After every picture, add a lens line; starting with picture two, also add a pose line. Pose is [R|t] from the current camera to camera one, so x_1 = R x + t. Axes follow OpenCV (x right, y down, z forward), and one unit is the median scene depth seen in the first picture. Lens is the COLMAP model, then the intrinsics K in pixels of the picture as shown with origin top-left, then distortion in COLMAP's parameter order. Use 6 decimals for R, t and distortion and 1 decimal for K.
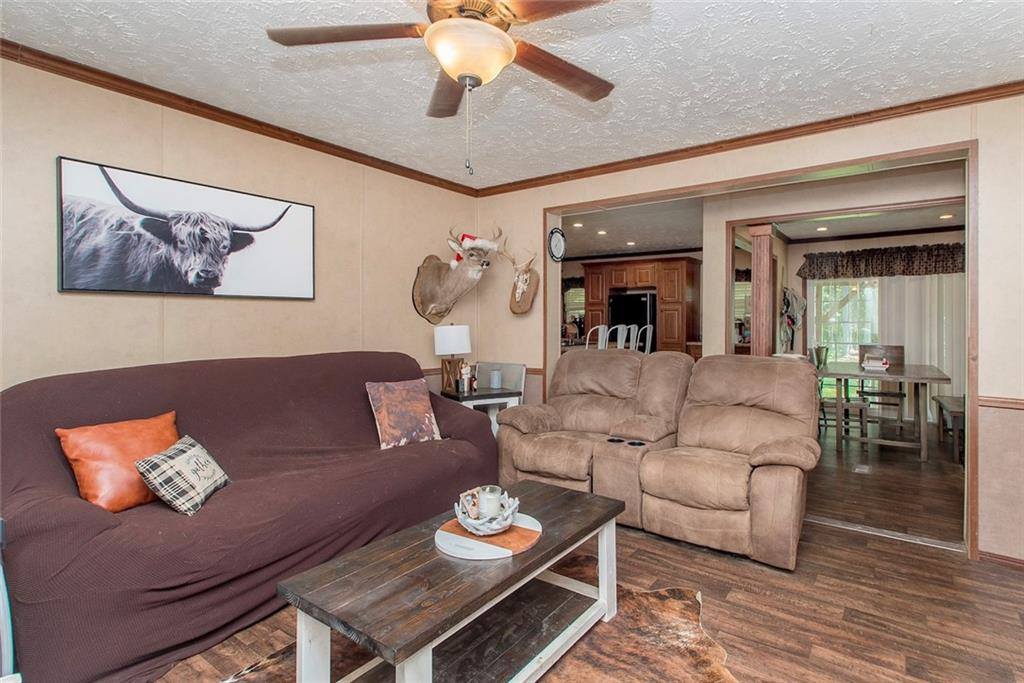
lens RADIAL K [[531.1, 0, 556.5], [0, 531.1, 324.0], [0, 0, 1]] dist [0.000046, 0.000018]
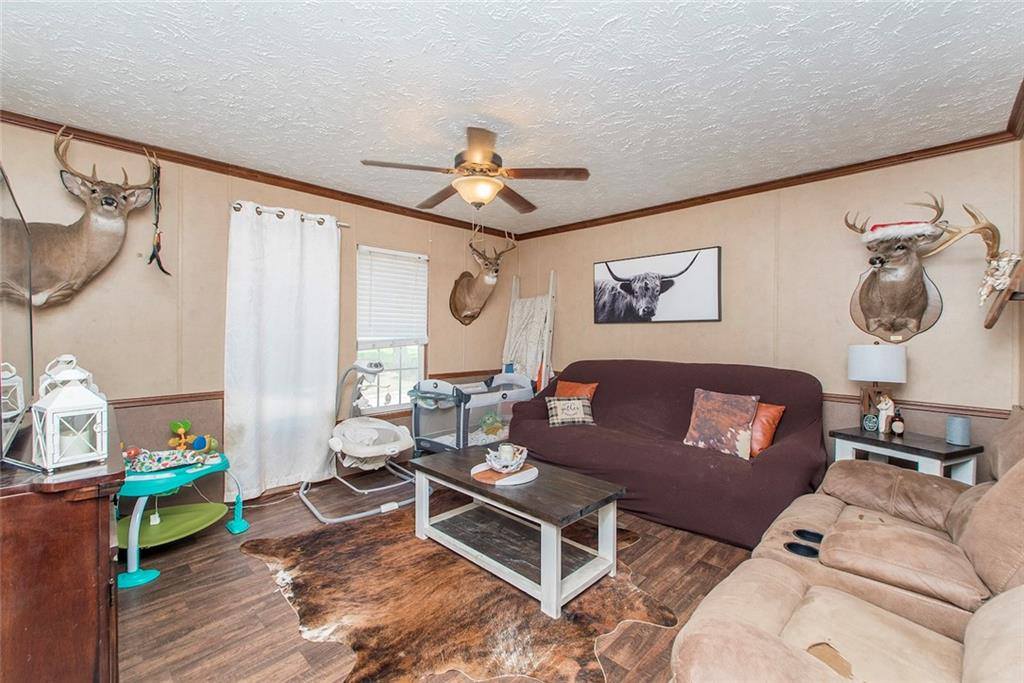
lens RADIAL K [[436.6, 0, 515.0], [0, 436.6, 334.4], [0, 0, 1]] dist [0.029553, -0.014648]
pose [[-0.200430, 0.001300, -0.979707, 0.829634], [-0.006980, 0.999972, 0.002755, -0.016285], [0.979683, 0.007390, -0.200416, 0.925582]]
